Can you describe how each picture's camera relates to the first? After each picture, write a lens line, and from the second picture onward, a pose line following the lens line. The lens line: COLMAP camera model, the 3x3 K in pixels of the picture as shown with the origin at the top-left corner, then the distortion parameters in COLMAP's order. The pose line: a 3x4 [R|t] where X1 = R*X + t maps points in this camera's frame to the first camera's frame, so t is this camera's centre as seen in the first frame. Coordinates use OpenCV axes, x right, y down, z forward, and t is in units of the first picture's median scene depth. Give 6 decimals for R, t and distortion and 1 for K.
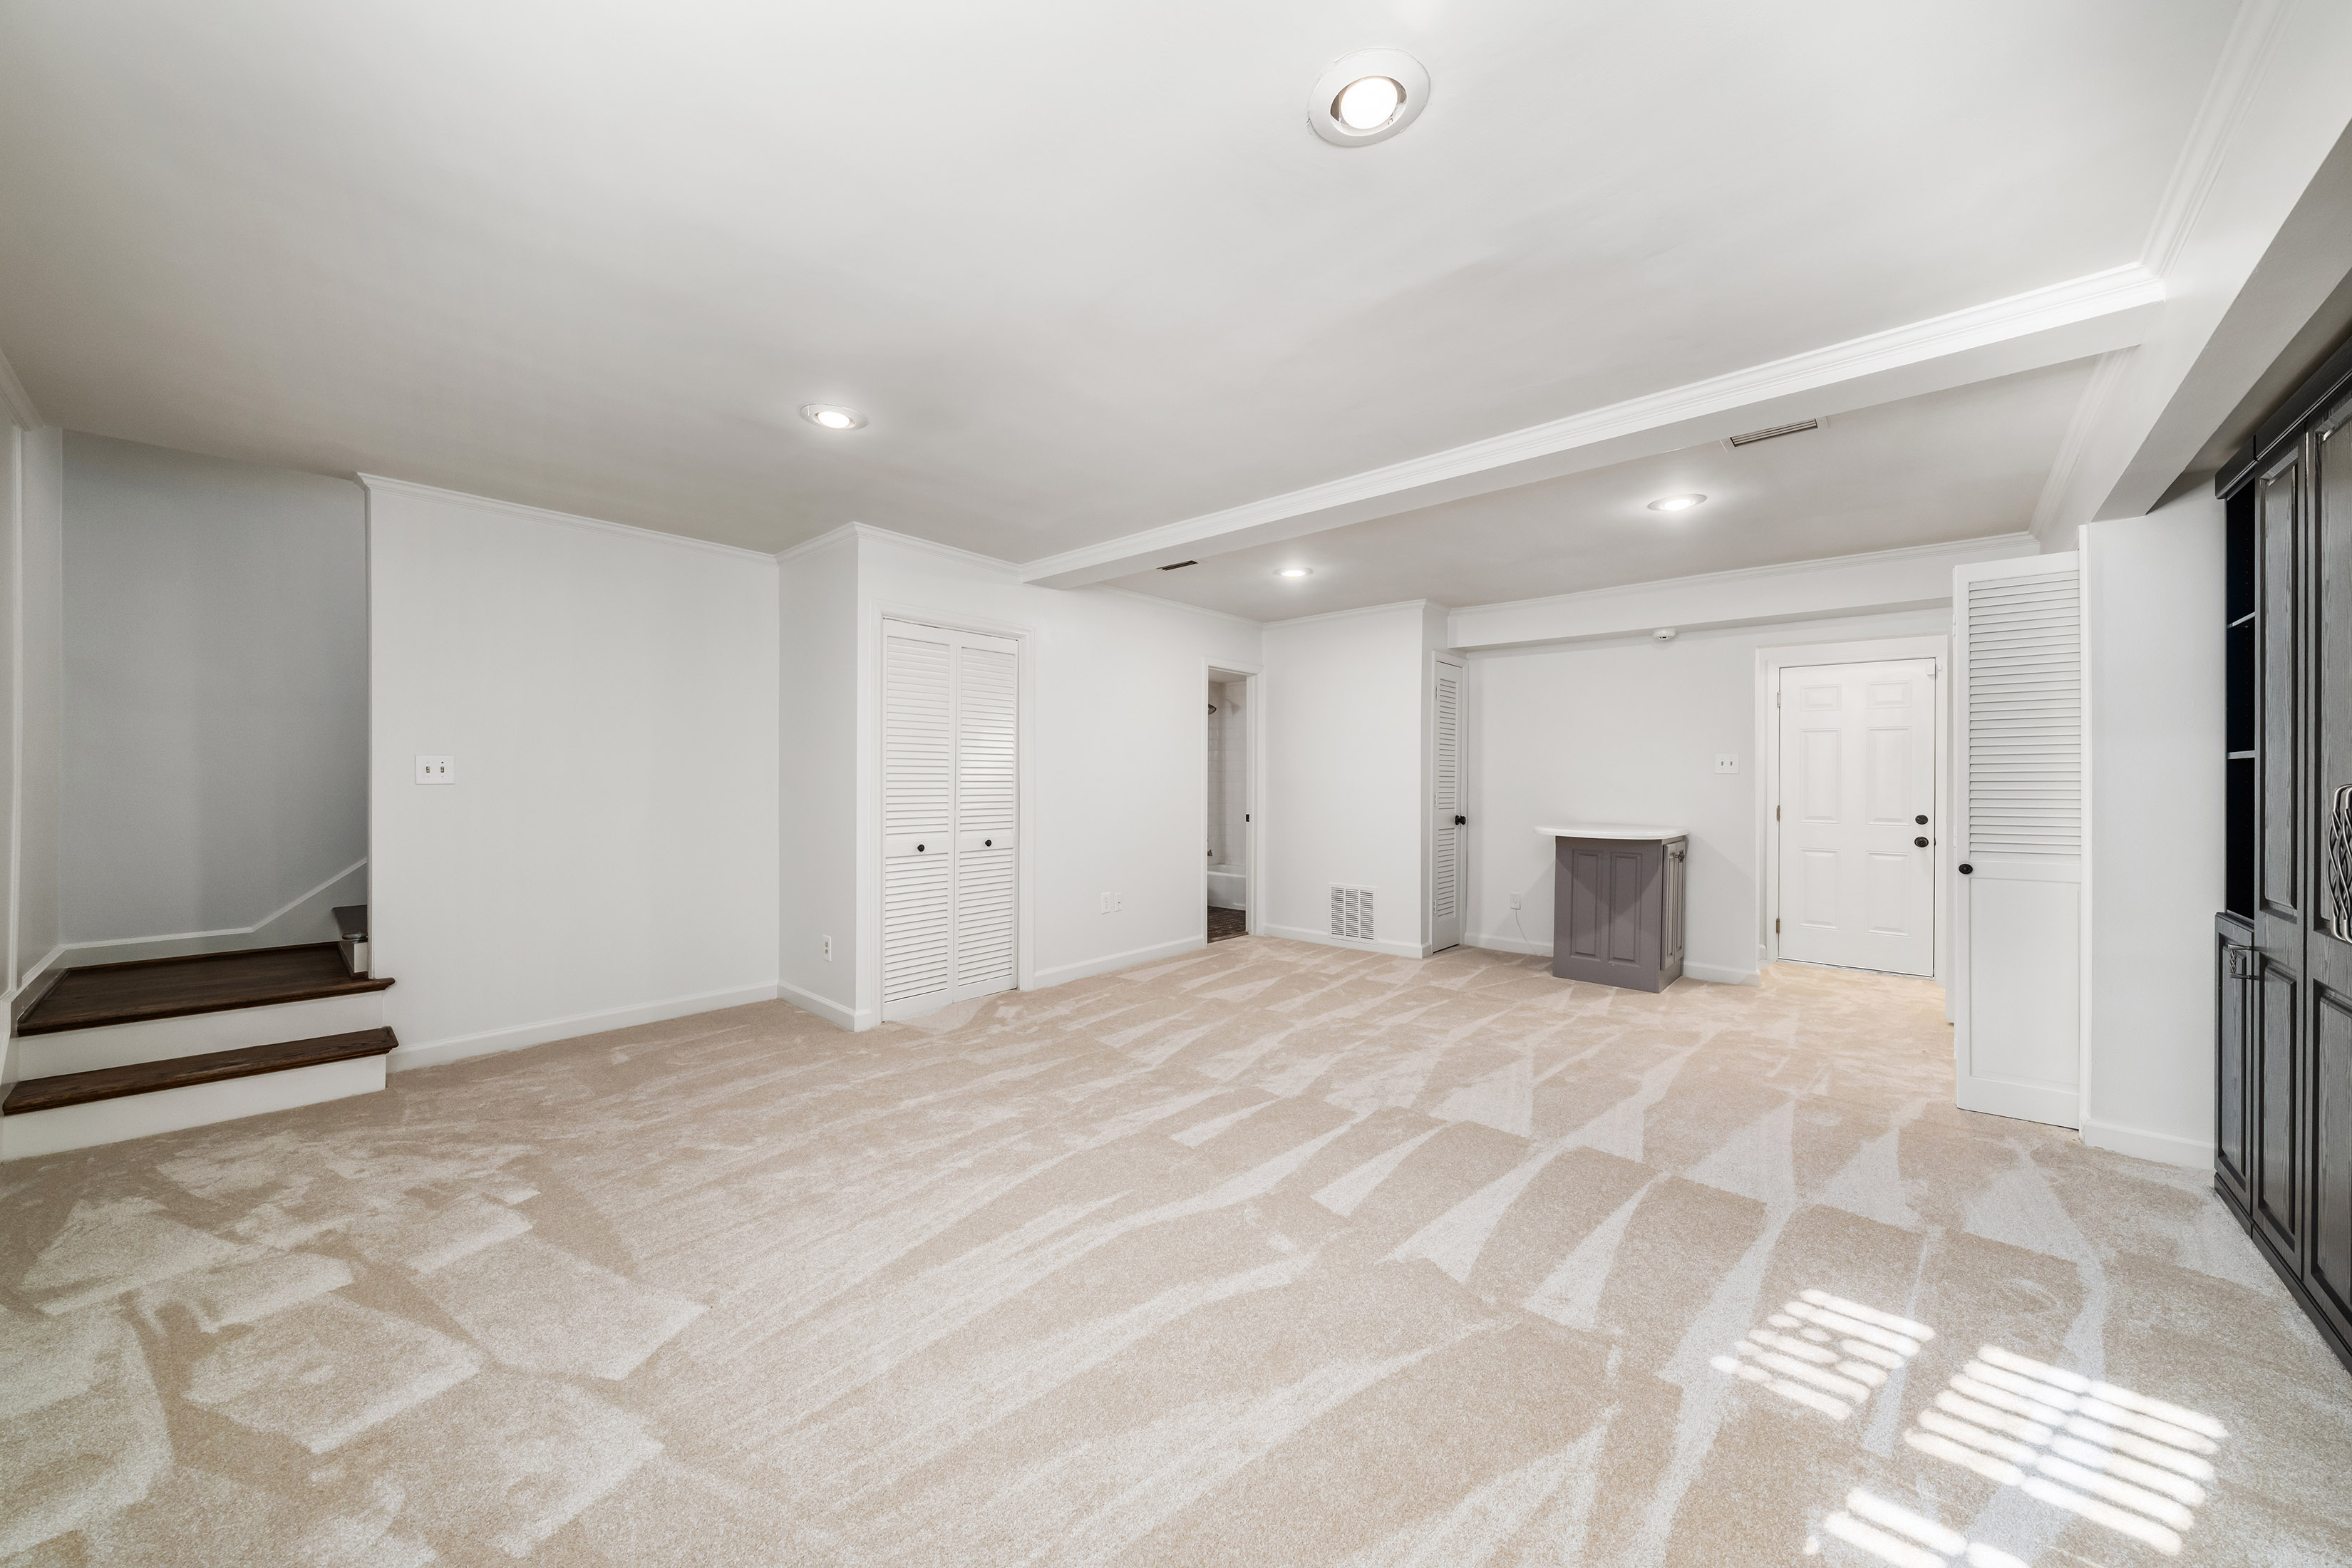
lens RADIAL K [[857.8, 0, 1182.1], [0, 857.8, 781.2], [0, 0, 1]] dist [-0.004615, -0.000091]
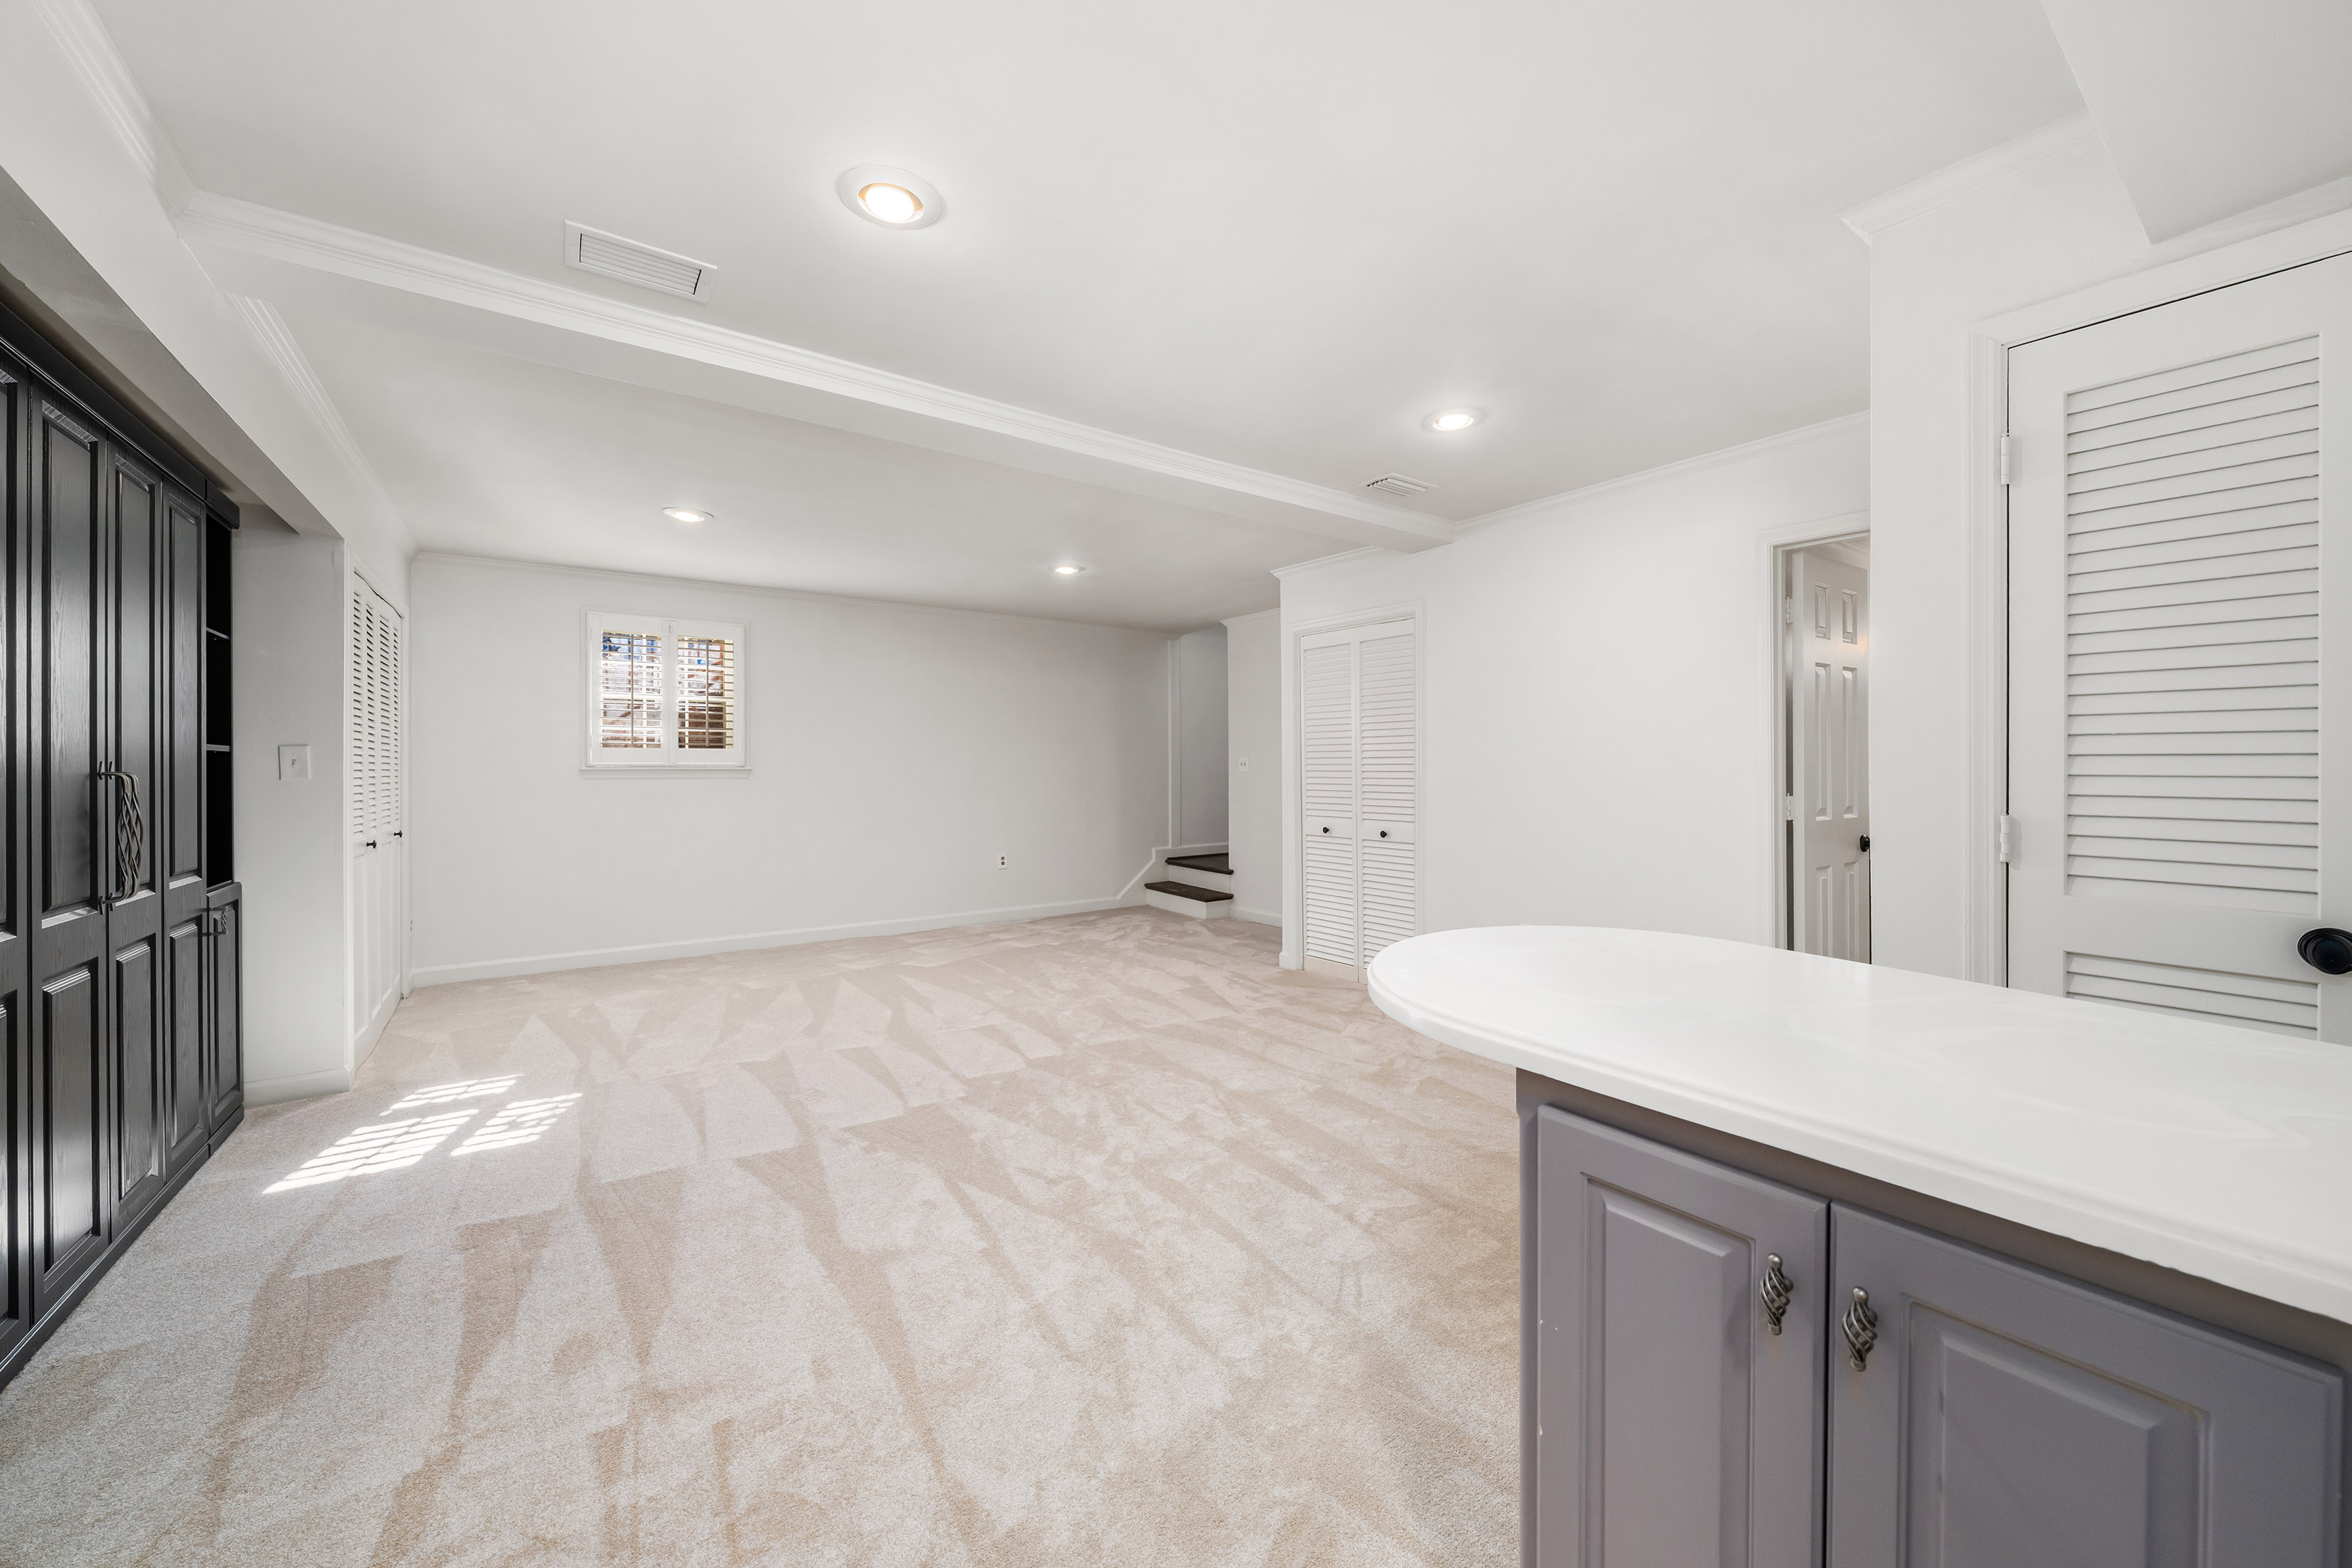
lens RADIAL K [[857.8, 0, 1164.6], [0, 857.8, 766.7], [0, 0, 1]] dist [-0.004615, -0.000091]
pose [[-0.236276, -0.004100, -0.971677, 2.008257], [-0.003402, 0.999988, -0.003392, -0.003391], [0.971680, 0.002504, -0.236288, 2.521939]]
